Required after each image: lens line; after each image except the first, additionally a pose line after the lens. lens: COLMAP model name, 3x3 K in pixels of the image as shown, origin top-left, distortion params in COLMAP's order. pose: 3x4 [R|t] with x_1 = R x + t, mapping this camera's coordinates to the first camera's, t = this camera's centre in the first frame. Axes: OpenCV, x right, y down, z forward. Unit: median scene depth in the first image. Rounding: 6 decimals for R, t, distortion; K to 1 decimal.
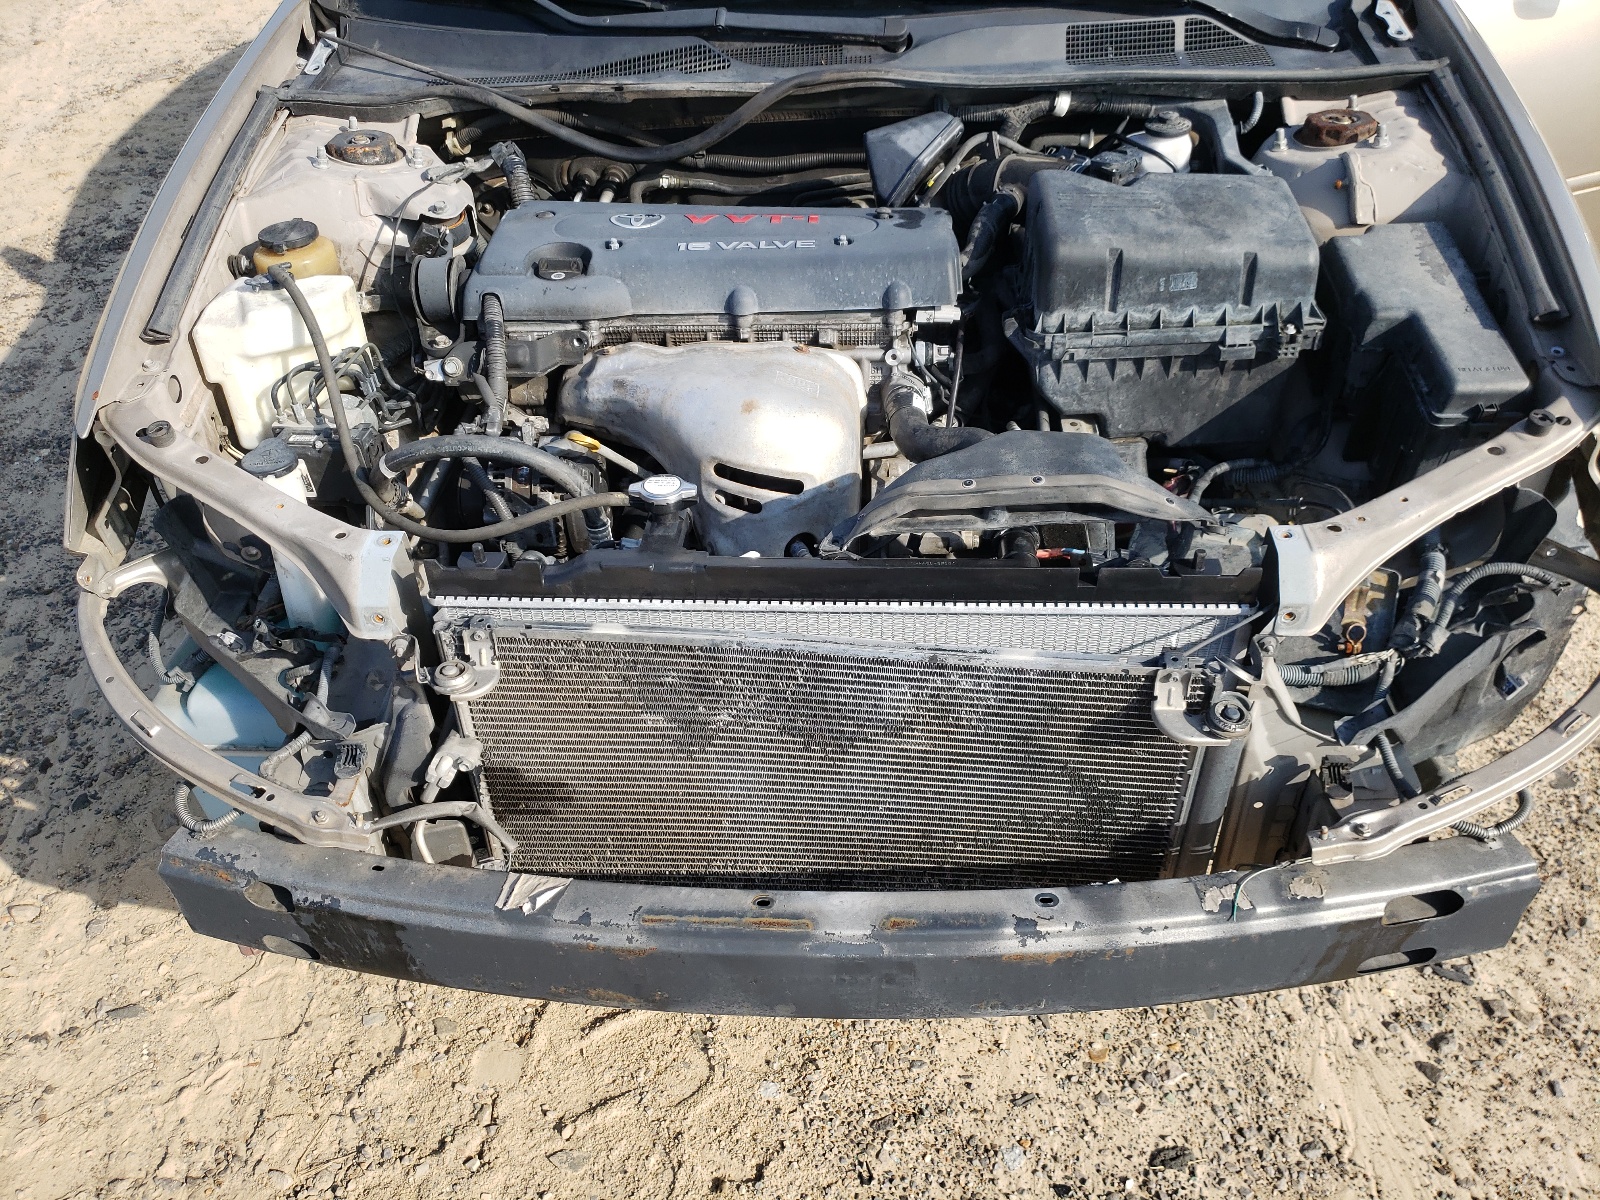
lens RADIAL K [[1225.2, 0, 796.1], [0, 1225.2, 616.8], [0, 0, 1]] dist [0.037361, -0.012457]
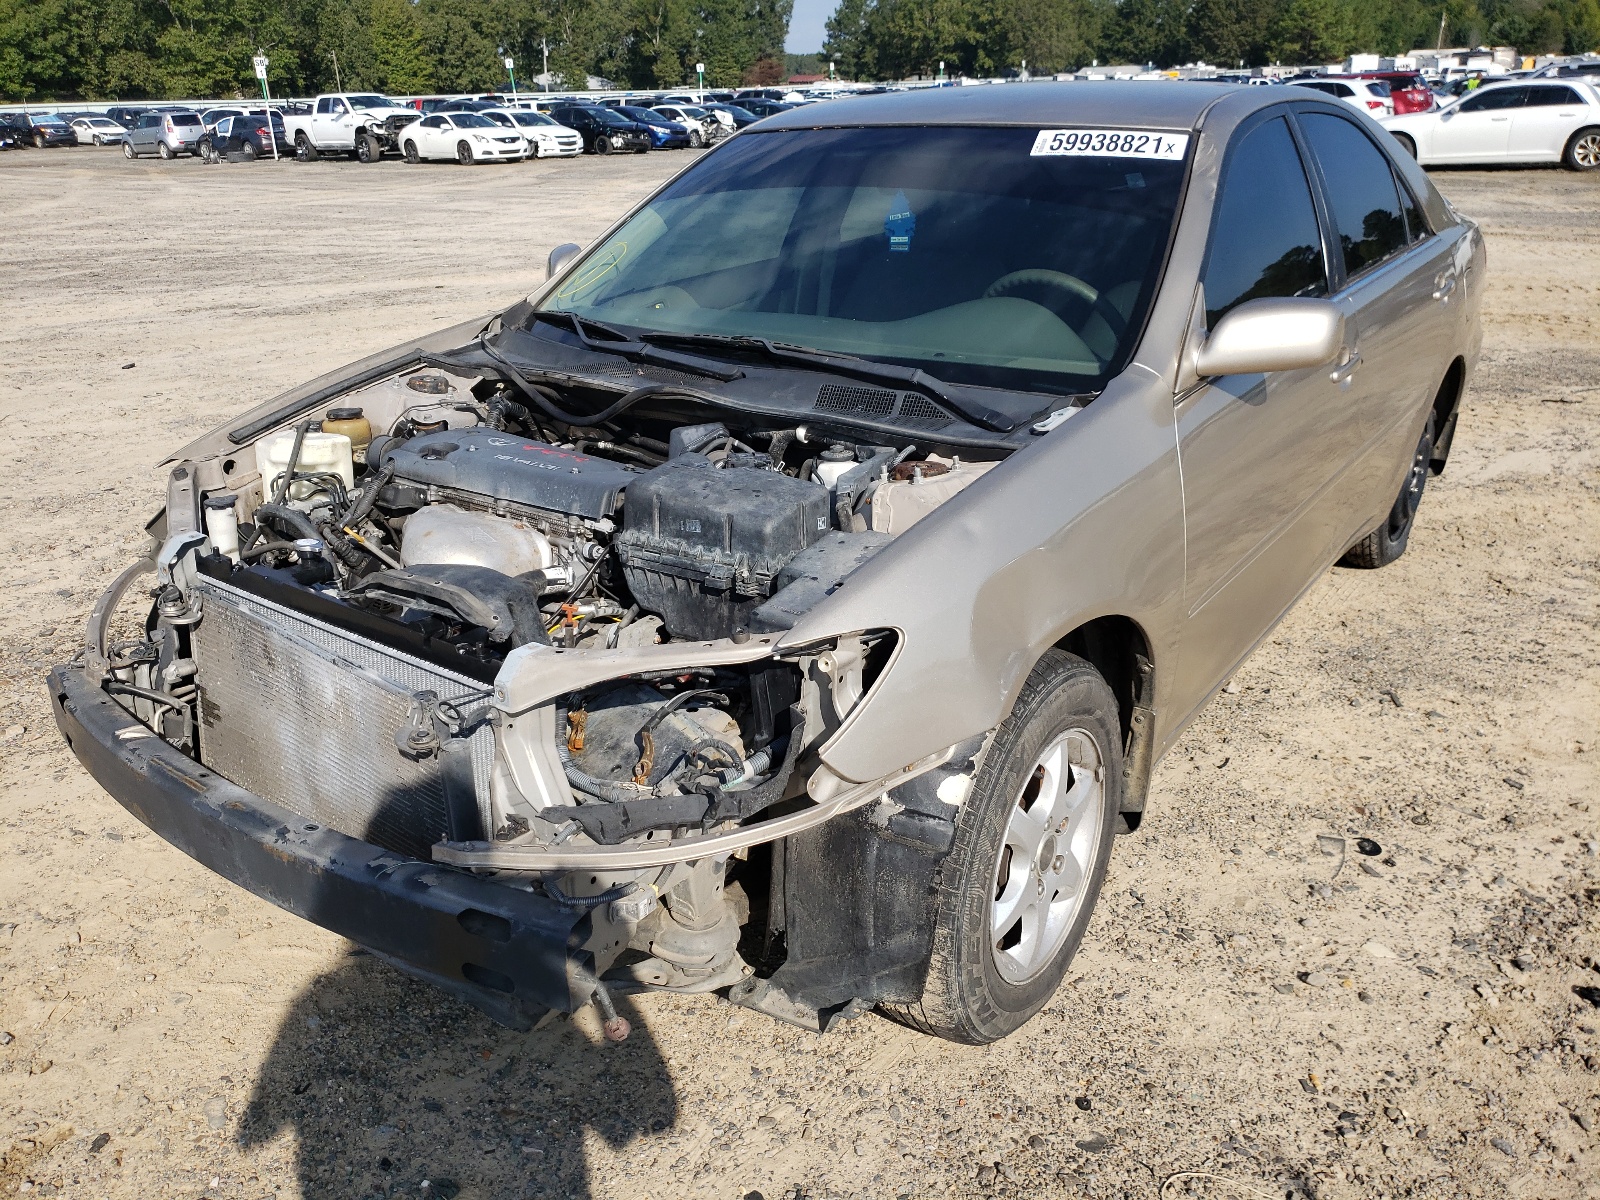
lens RADIAL K [[1225.2, 0, 804.1], [0, 1225.2, 602.5], [0, 0, 1]] dist [0.037361, -0.012457]
pose [[0.827195, 0.228539, -0.513341, 1.100863], [-0.379861, 0.900623, -0.211148, 0.054262], [0.414071, 0.369658, 0.831804, -0.086495]]
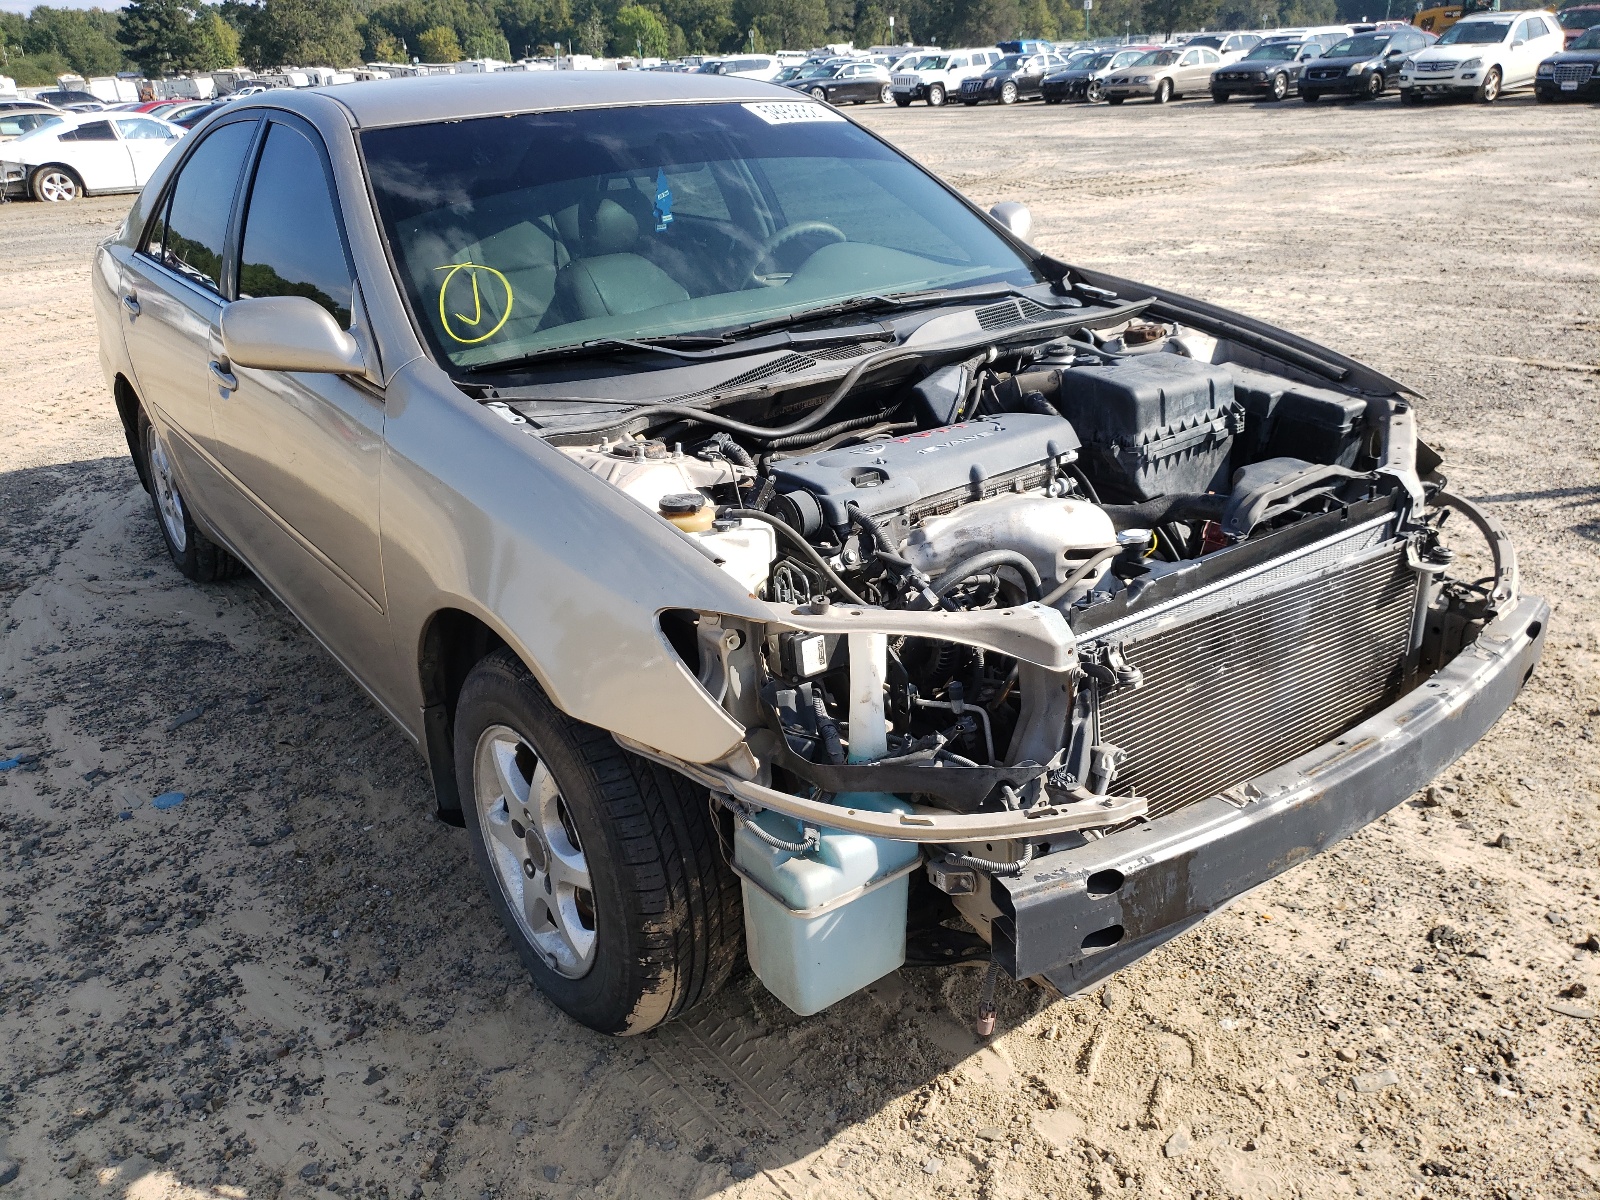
lens RADIAL K [[1225.2, 0, 795.4], [0, 1225.2, 599.3], [0, 0, 1]] dist [0.037361, -0.012457]
pose [[0.783629, -0.247423, 0.569831, -1.063242], [0.431602, 0.876575, -0.212925, 0.086936], [-0.446817, 0.412794, 0.793698, 0.014182]]
